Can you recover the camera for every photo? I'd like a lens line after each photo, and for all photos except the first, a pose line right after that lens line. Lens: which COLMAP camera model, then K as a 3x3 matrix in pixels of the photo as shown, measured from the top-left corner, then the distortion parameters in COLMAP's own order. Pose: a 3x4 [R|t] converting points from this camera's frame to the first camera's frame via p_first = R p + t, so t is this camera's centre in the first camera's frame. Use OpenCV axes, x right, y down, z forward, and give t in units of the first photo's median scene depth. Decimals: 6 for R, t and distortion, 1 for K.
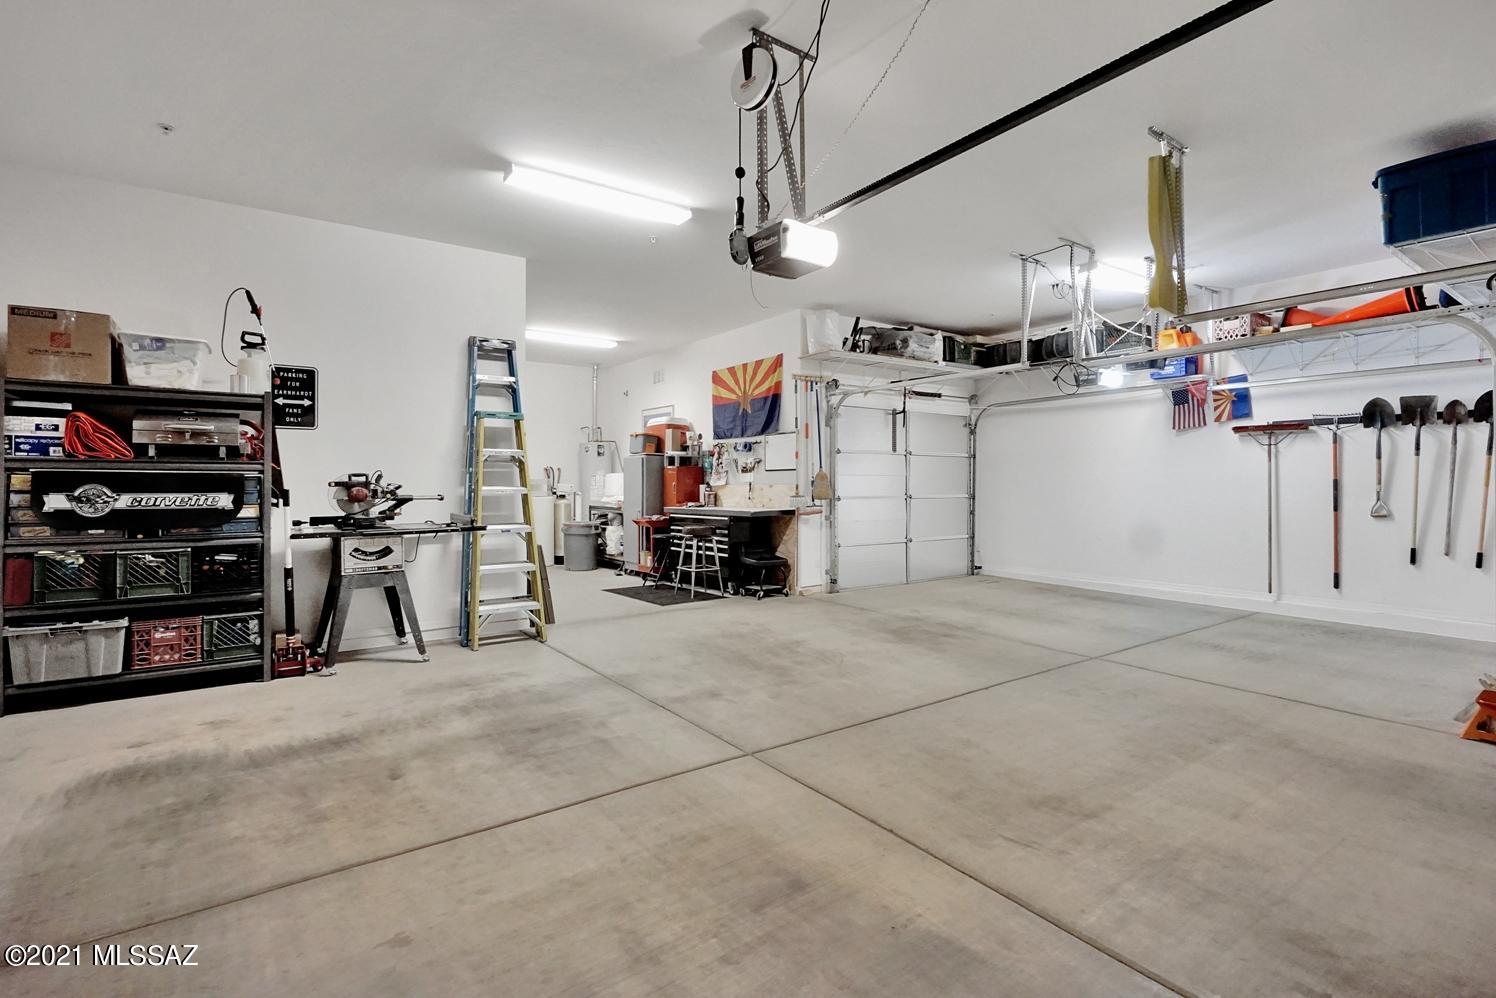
lens RADIAL K [[720.5, 0, 714.7], [0, 720.5, 489.0], [0, 0, 1]] dist [-0.001179, -0.000425]
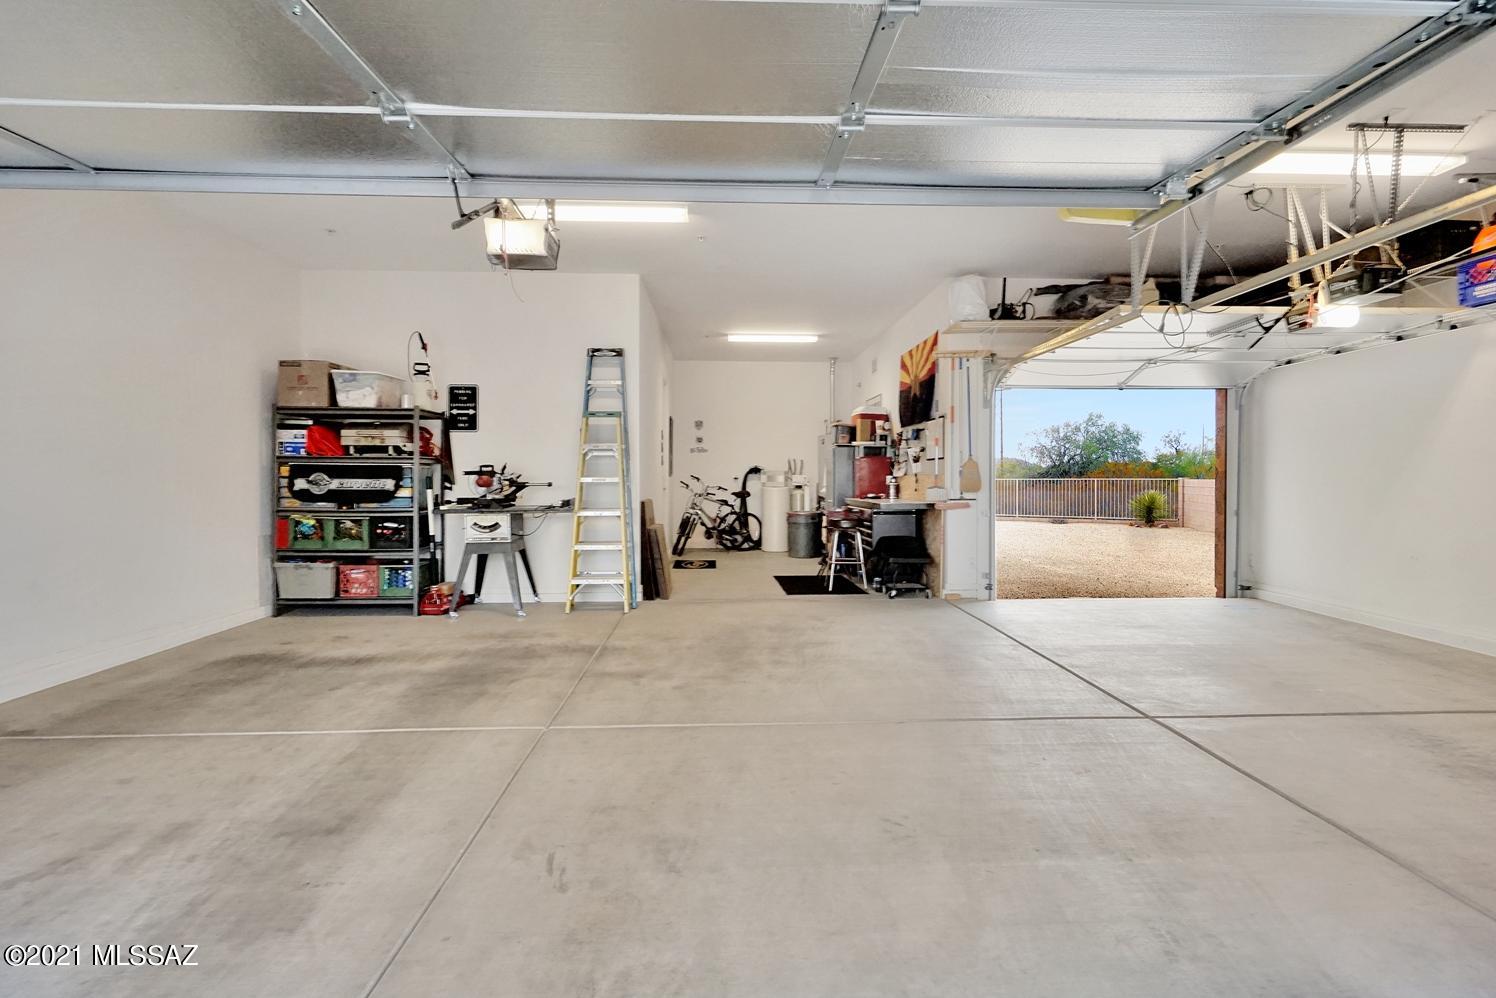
lens RADIAL K [[683.7, 0, 681.5], [0, 683.7, 482.0], [0, 0, 1]] dist [-0.001011, -0.000060]
pose [[0.835349, 0.006473, -0.549682, 0.543990], [-0.006288, 0.999978, 0.002220, 0.004935], [0.549684, 0.001602, 0.835371, 0.199190]]
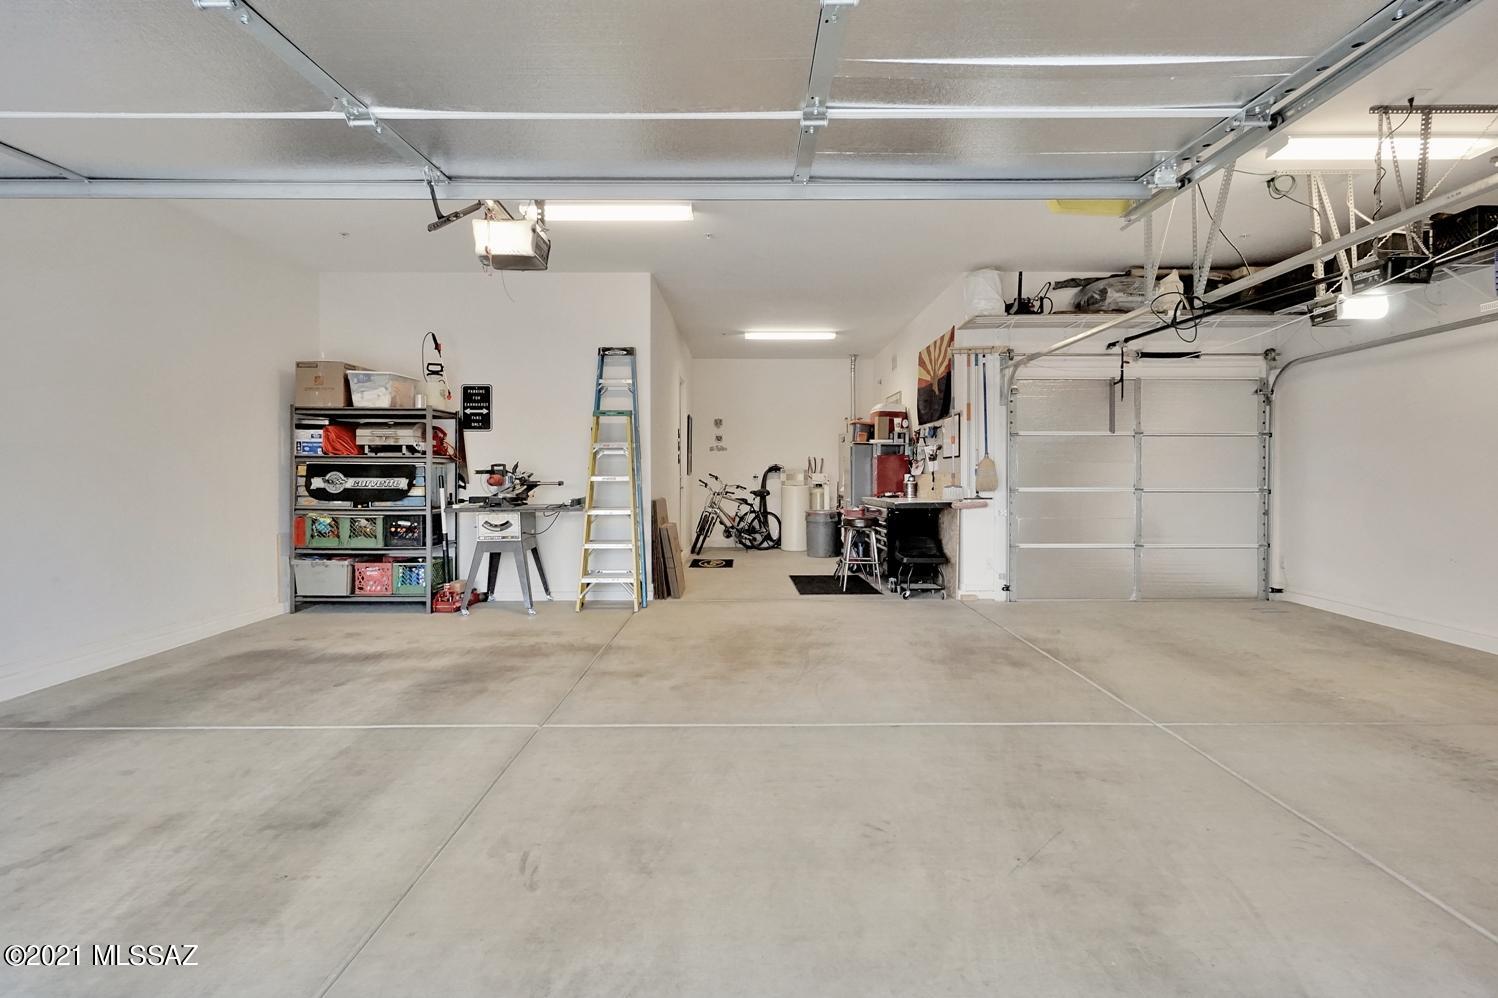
lens RADIAL K [[684.6, 0, 682.4], [0, 684.6, 482.0], [0, 0, 1]] dist [-0.001011, -0.000060]
pose [[0.812910, 0.007378, -0.582342, 0.573696], [-0.005484, 0.999972, 0.005015, 0.003521], [0.582363, -0.000883, 0.812928, 0.221616]]
